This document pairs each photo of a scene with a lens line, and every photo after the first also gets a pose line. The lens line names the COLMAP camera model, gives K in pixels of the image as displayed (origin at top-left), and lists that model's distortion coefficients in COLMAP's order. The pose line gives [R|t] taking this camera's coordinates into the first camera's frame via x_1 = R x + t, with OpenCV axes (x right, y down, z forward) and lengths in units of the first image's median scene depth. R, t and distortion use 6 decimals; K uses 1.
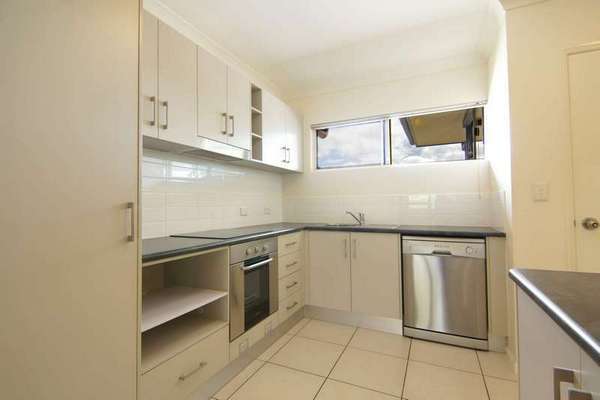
lens RADIAL K [[282.0, 0, 300.0], [0, 282.0, 200.0], [0, 0, 1]] dist [0.001765, -0.000247]
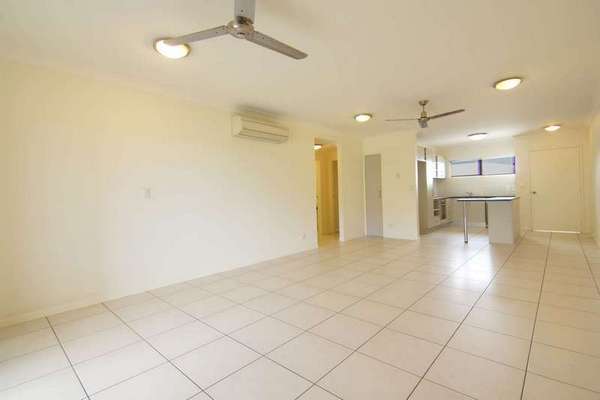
lens RADIAL K [[282.0, 0, 300.0], [0, 282.0, 200.0], [0, 0, 1]] dist [0.001765, -0.000247]
pose [[0.953369, -0.017856, -0.301278, -0.935551], [0.027995, 0.999176, 0.029370, -0.022263], [0.300505, -0.036435, 0.953084, -3.658656]]
